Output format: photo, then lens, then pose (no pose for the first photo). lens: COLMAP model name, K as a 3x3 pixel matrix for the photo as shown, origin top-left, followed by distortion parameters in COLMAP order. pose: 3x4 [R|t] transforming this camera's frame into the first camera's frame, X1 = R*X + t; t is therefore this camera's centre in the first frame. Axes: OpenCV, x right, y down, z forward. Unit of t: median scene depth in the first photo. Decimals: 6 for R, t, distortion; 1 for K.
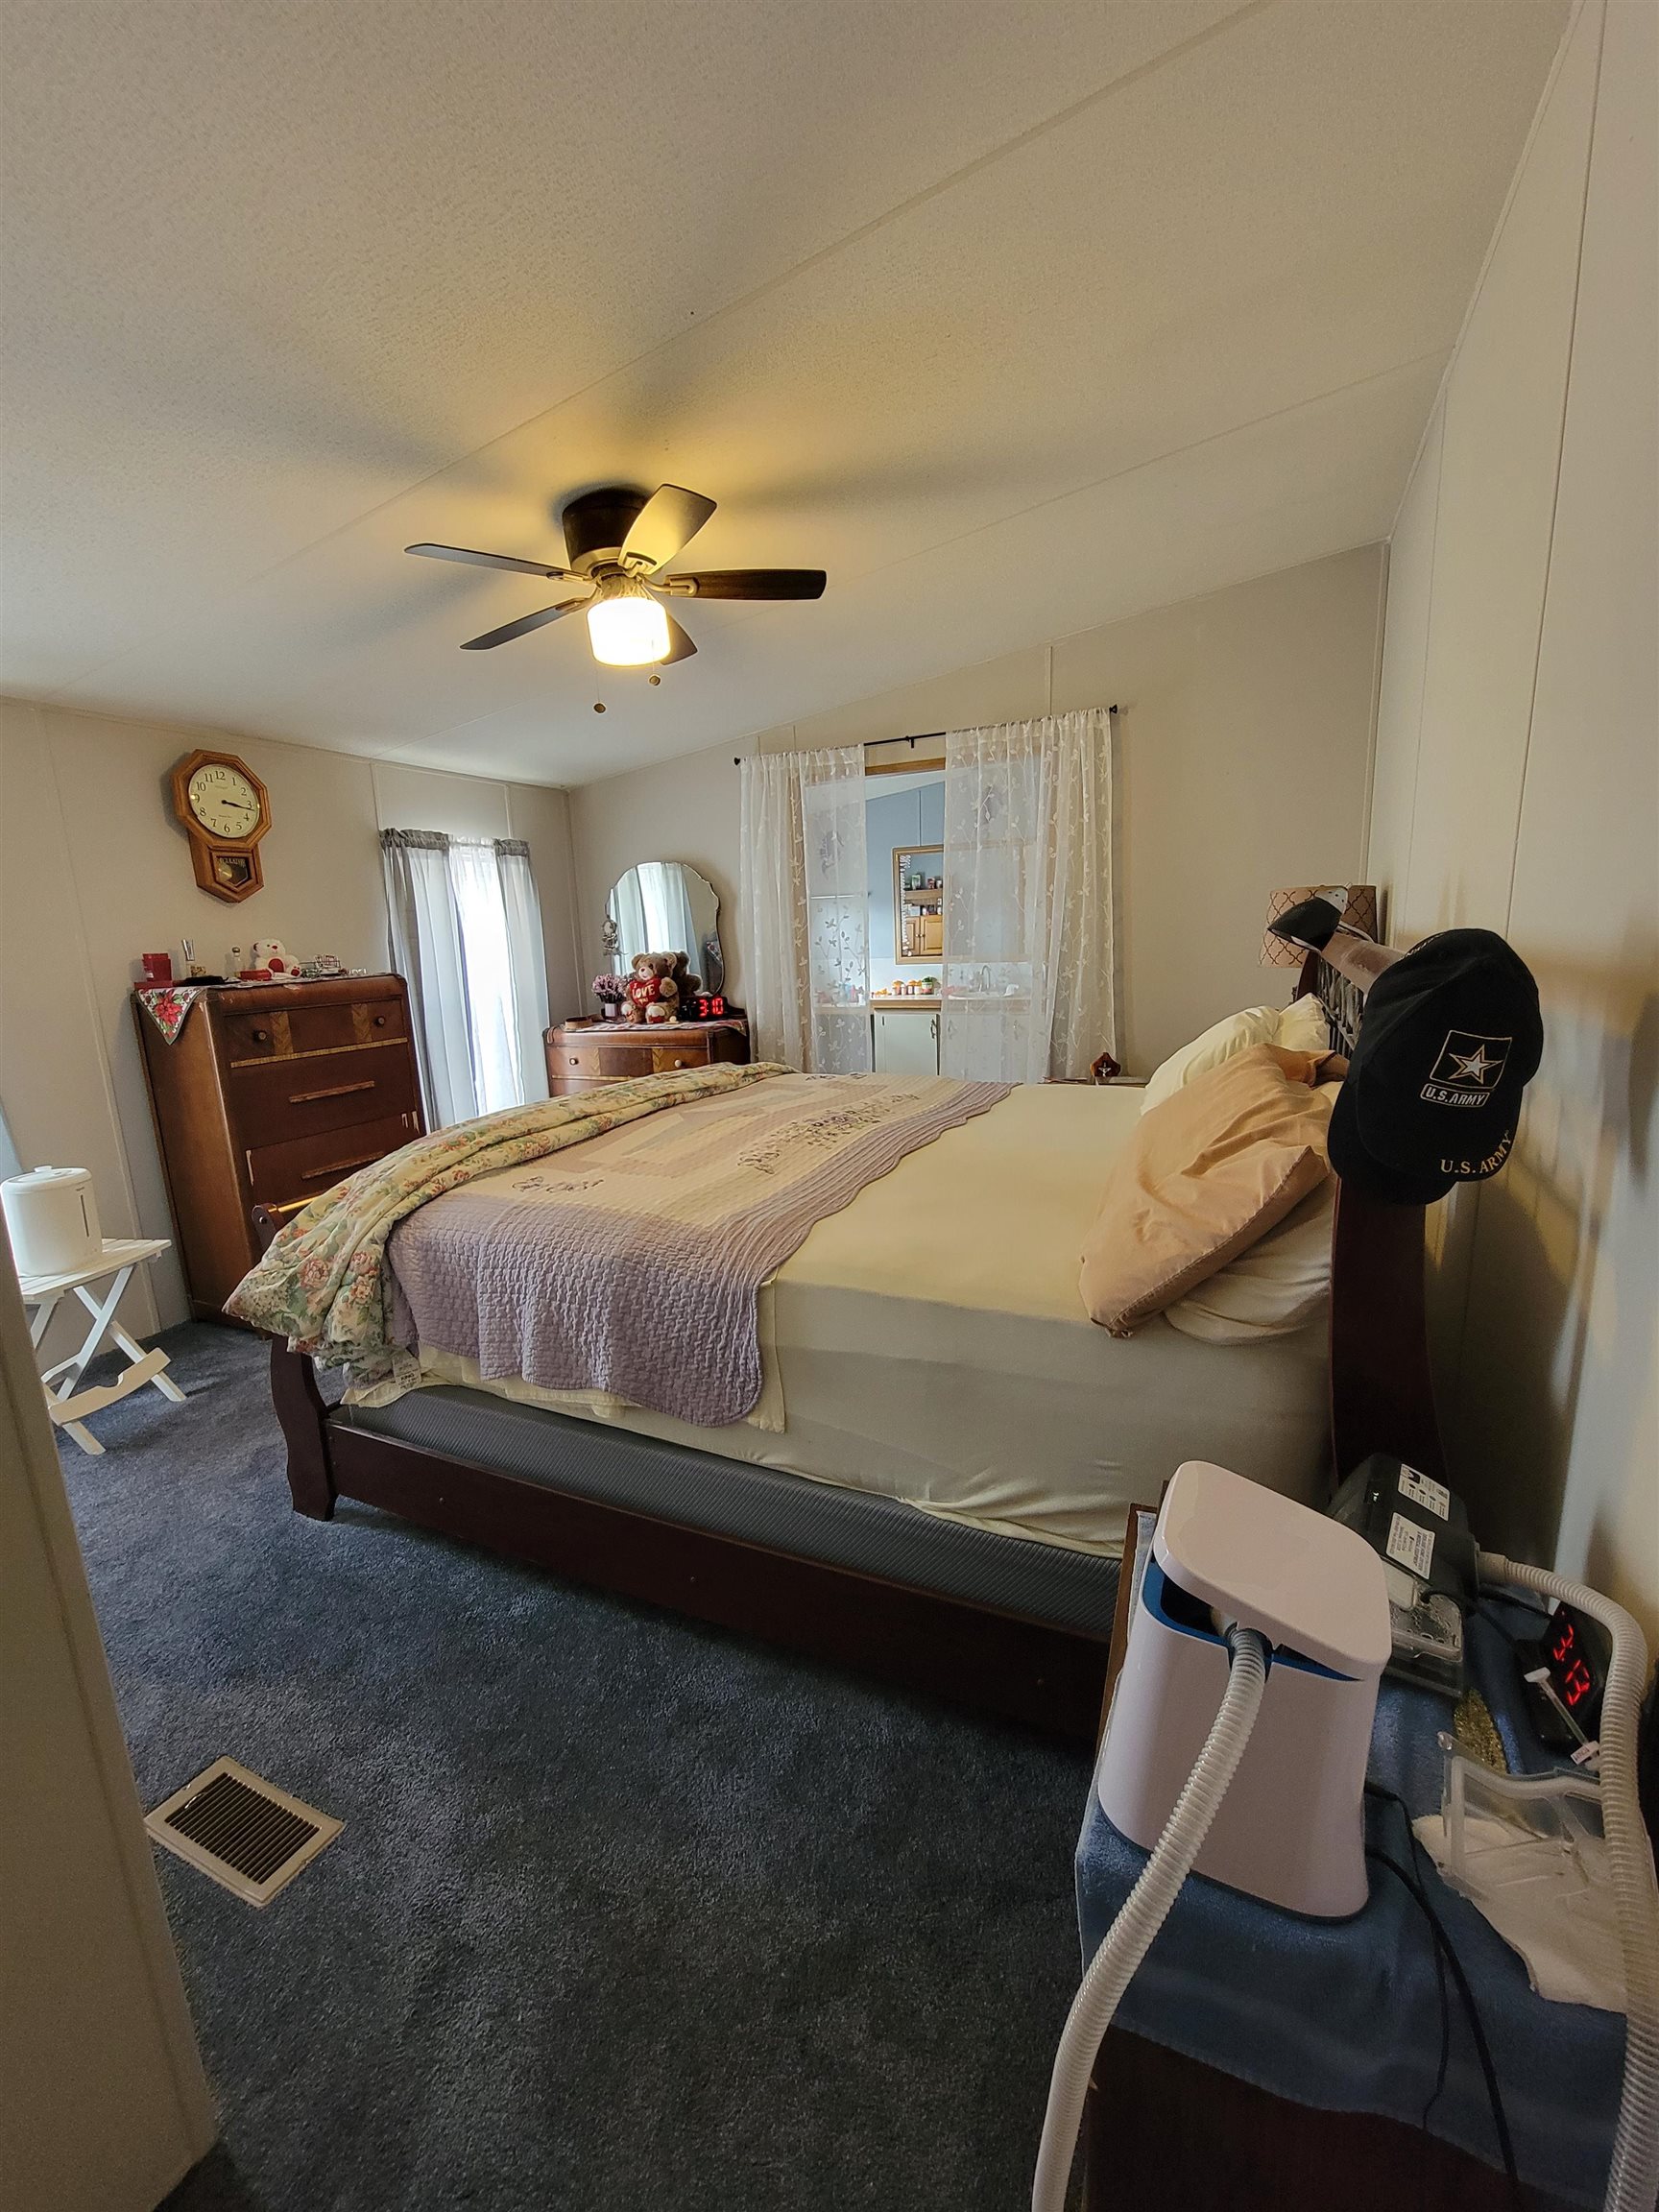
lens RADIAL K [[903.3, 0, 816.4], [0, 903.3, 1111.2], [0, 0, 1]] dist [0.000135, 0.000204]
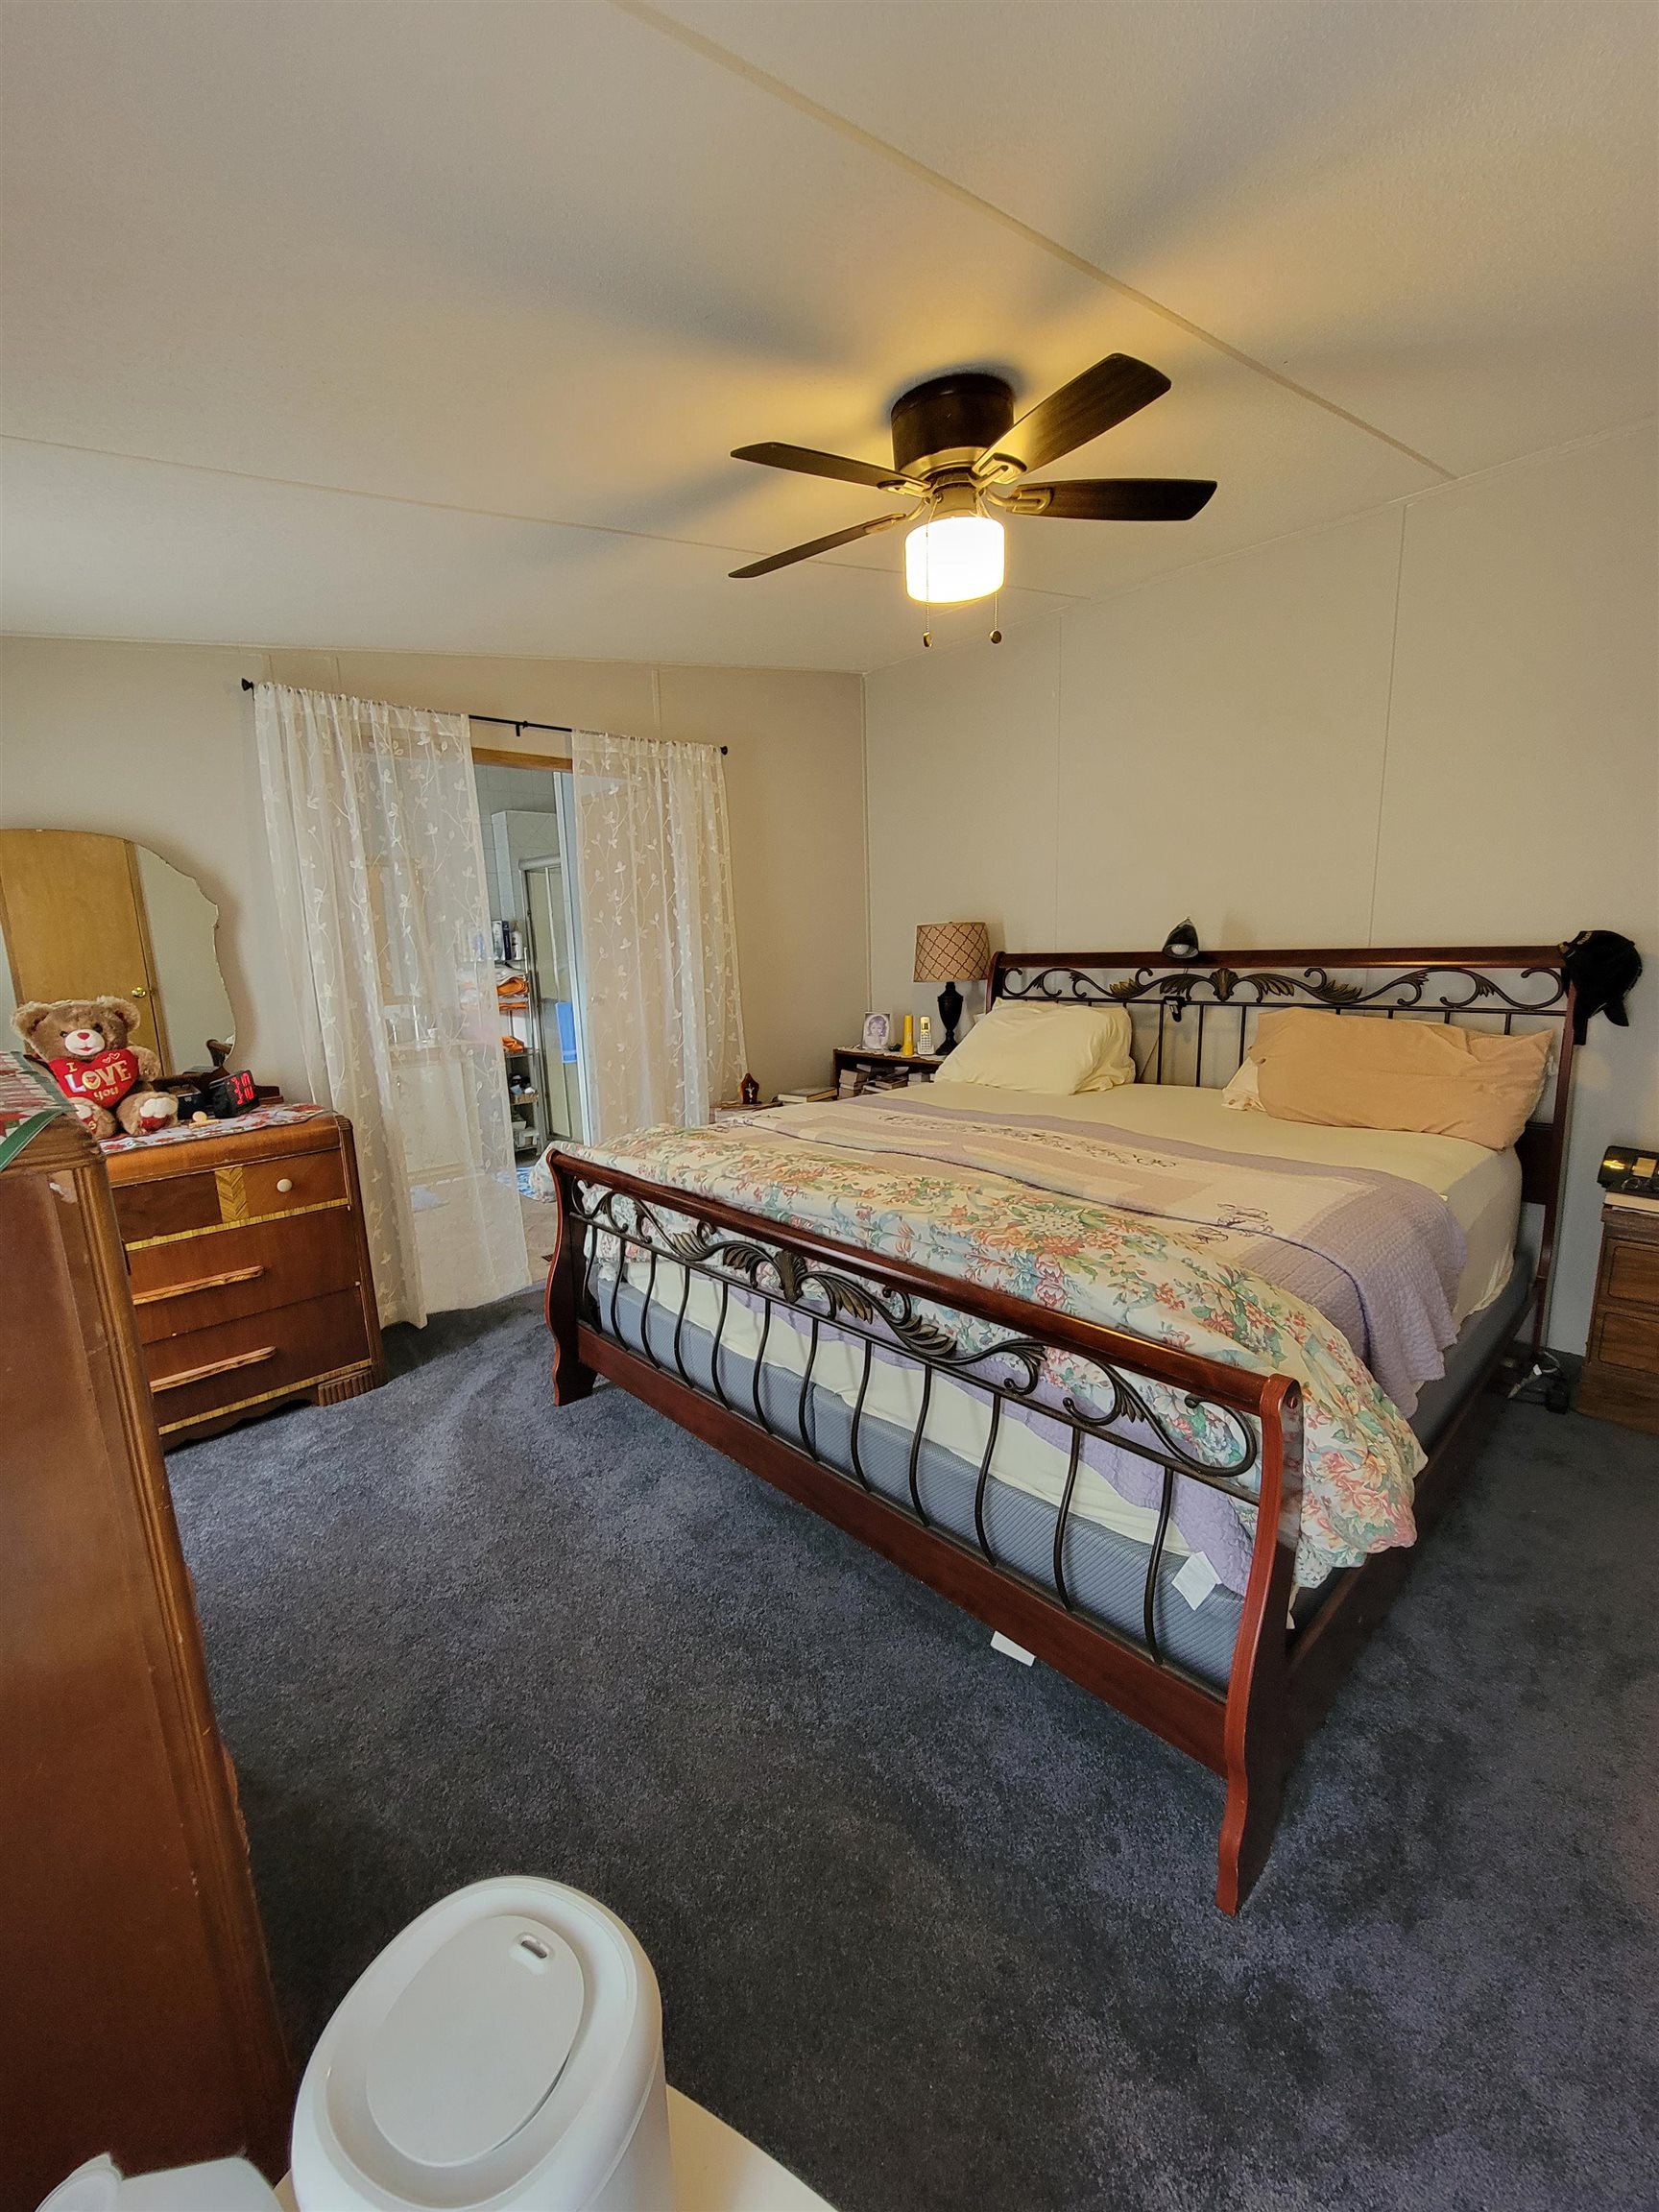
lens RADIAL K [[903.3, 0, 816.4], [0, 903.3, 1111.2], [0, 0, 1]] dist [0.000135, 0.000204]
pose [[0.372272, -0.147225, 0.916372, -0.553201], [0.204404, 0.976102, 0.073783, -0.073472], [-0.905335, 0.159843, 0.393469, 0.463931]]
